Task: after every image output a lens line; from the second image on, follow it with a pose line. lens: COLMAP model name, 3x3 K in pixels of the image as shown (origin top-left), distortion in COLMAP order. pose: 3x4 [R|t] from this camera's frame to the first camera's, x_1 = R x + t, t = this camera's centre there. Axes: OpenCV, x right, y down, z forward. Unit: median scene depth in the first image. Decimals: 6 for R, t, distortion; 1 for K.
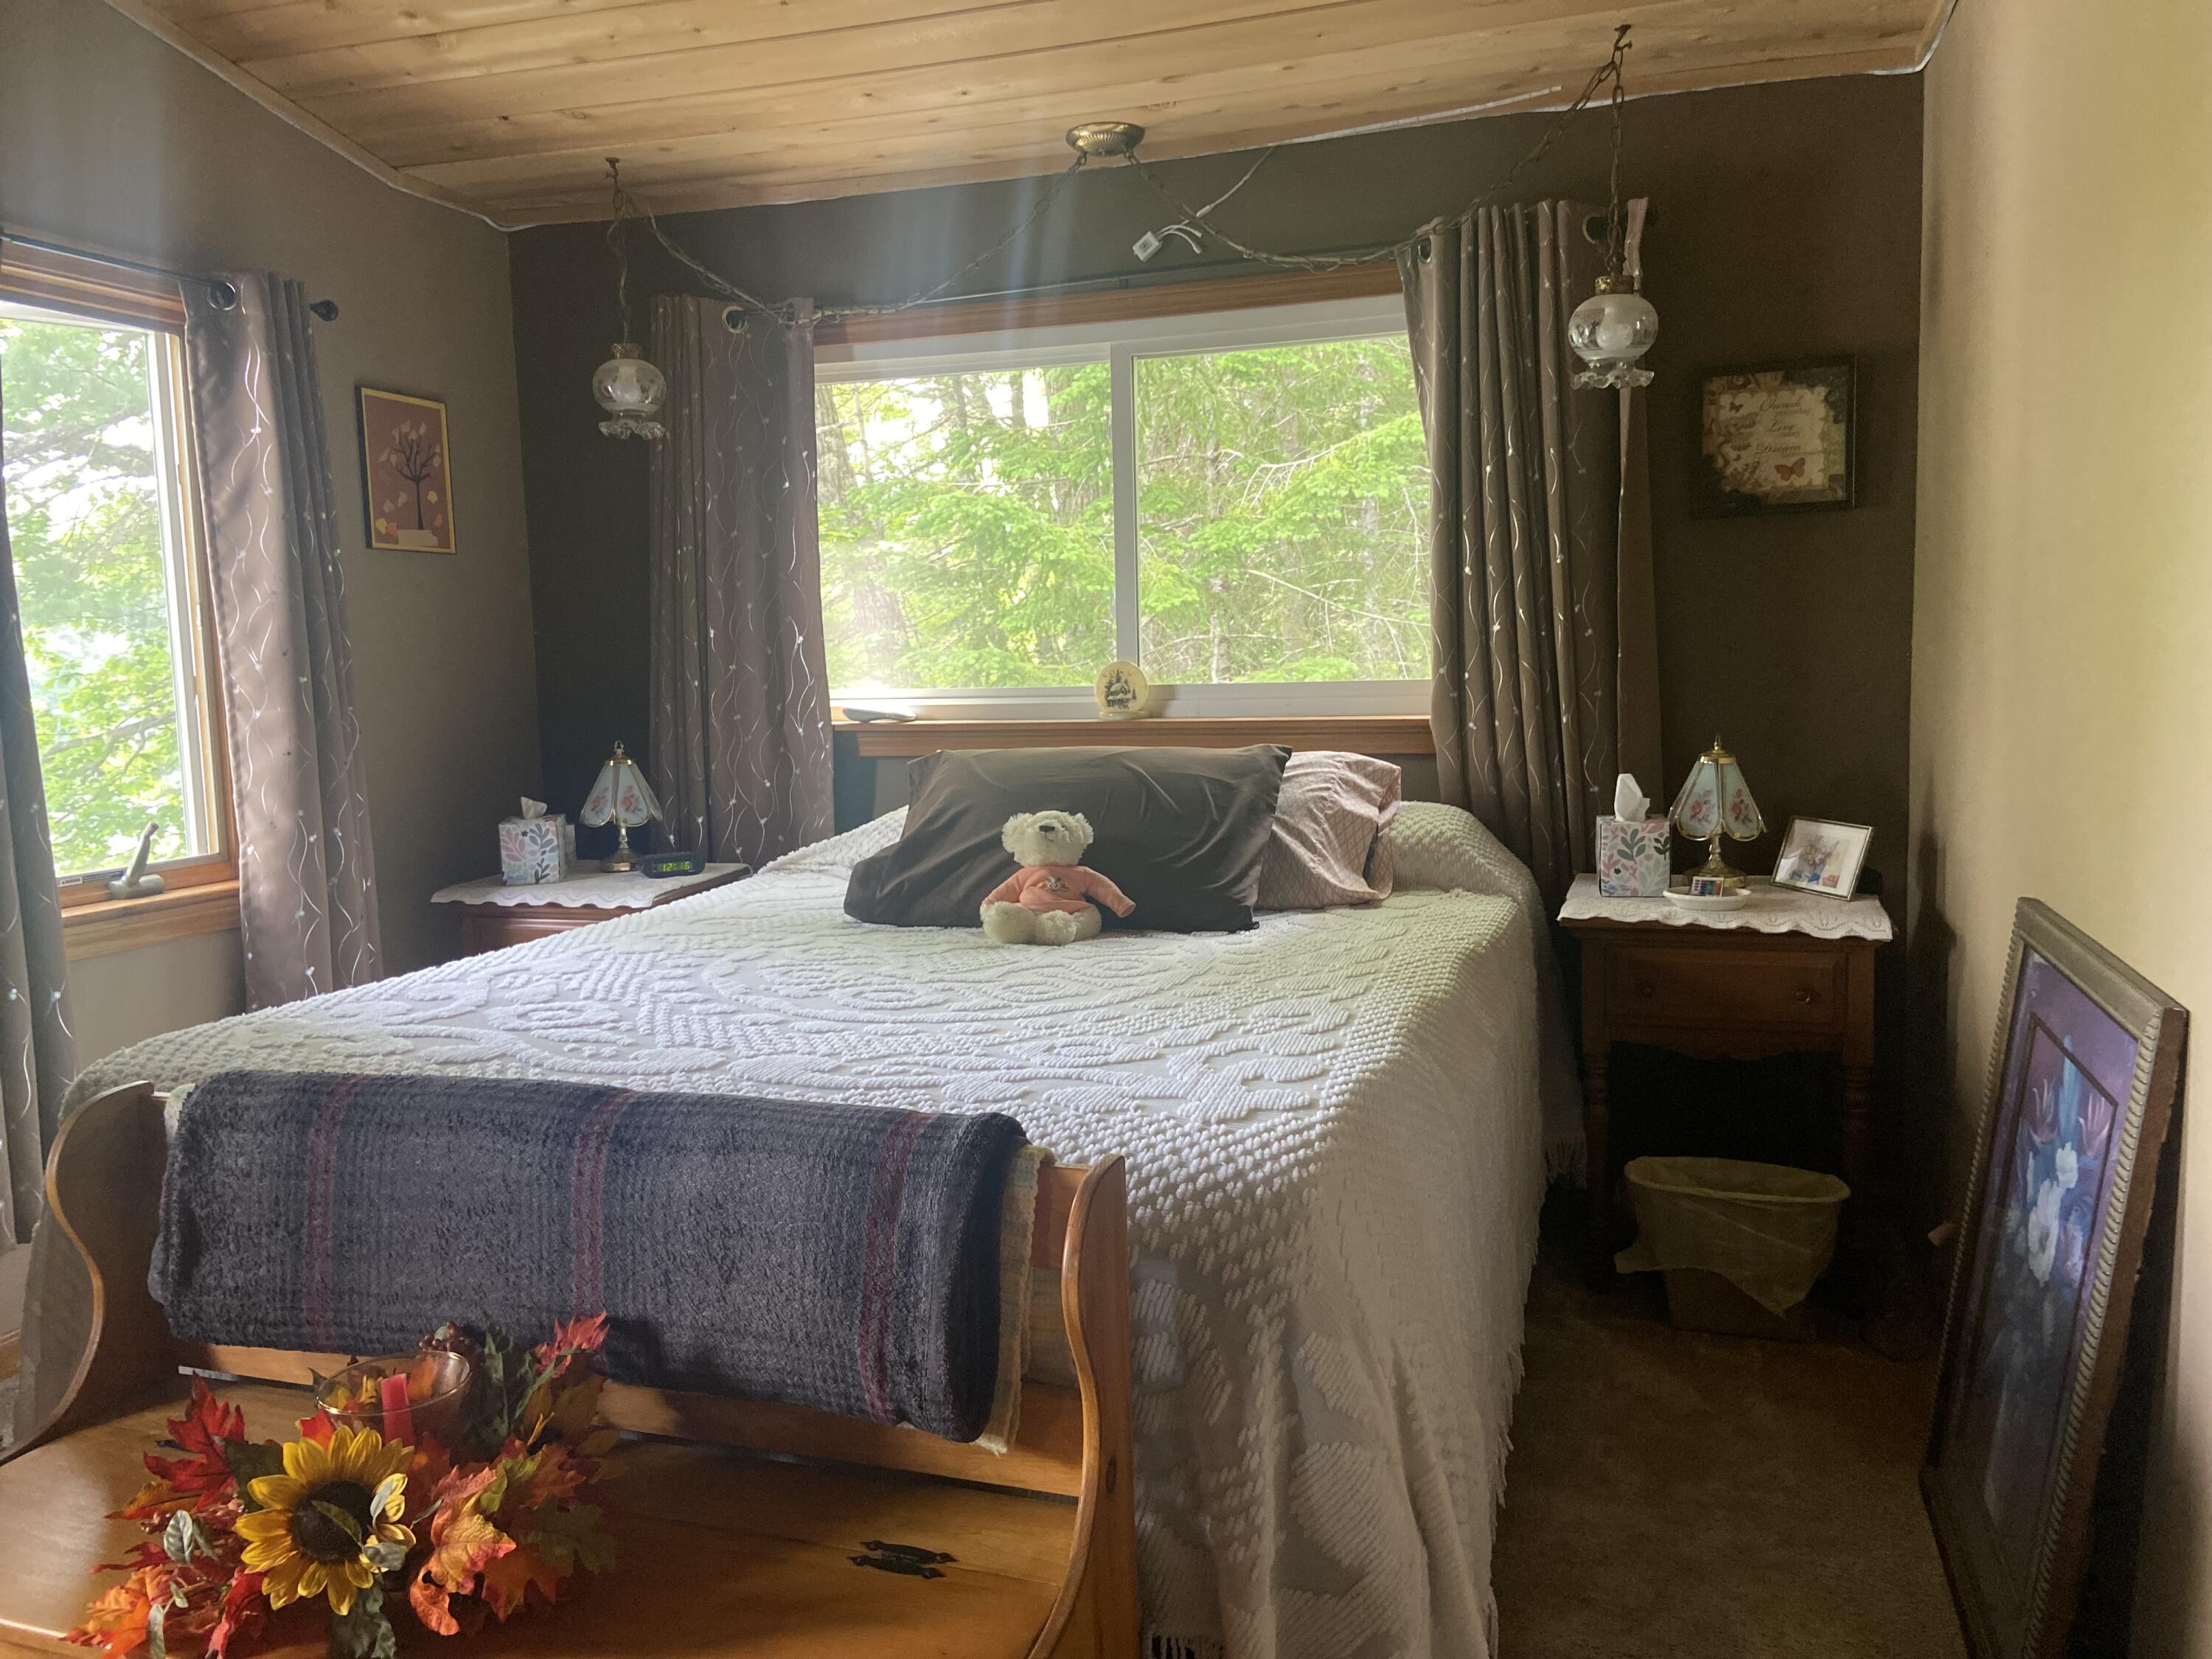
lens RADIAL K [[1734.0, 0, 1106.0], [0, 1734.0, 829.5], [0, 0, 1]] dist [0.068430, -0.002850]
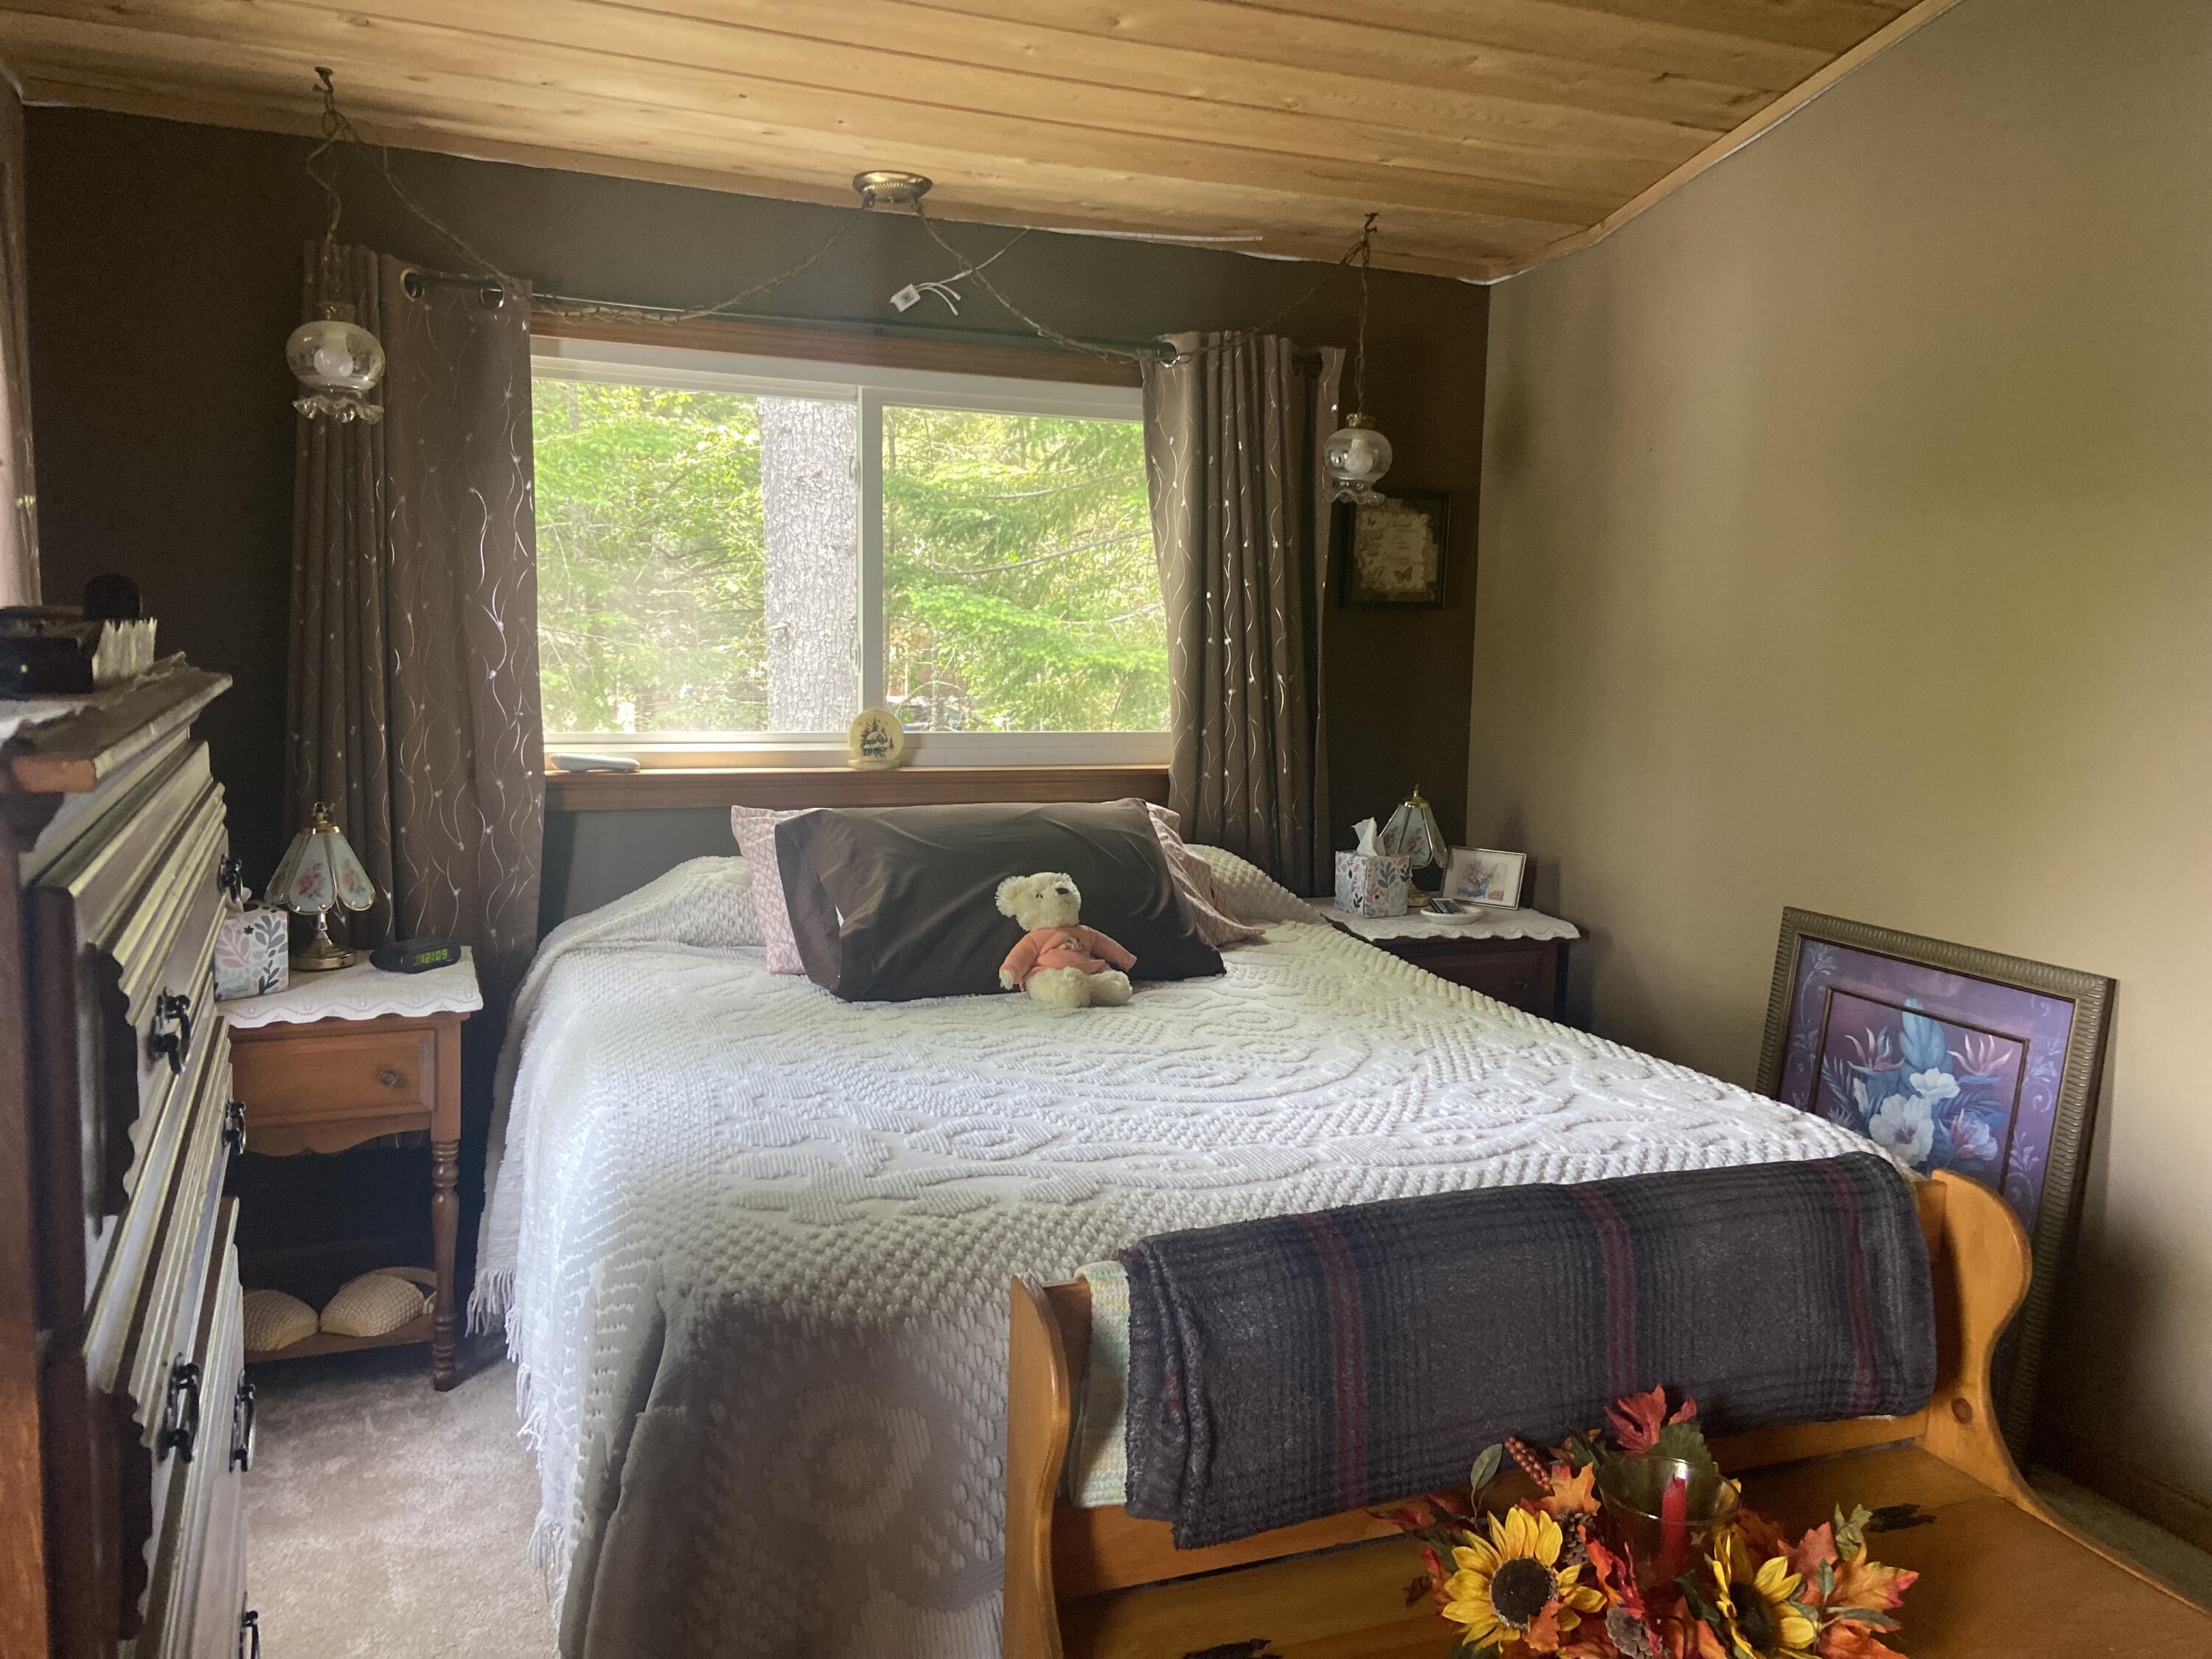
lens RADIAL K [[1728.6, 0, 1111.9], [0, 1728.6, 802.3], [0, 0, 1]] dist [0.118487, -0.158699]
pose [[0.743393, -0.024664, 0.668400, -0.616212], [0.028153, 0.999588, 0.005573, -0.051214], [-0.668263, 0.014675, 0.743781, 0.197695]]
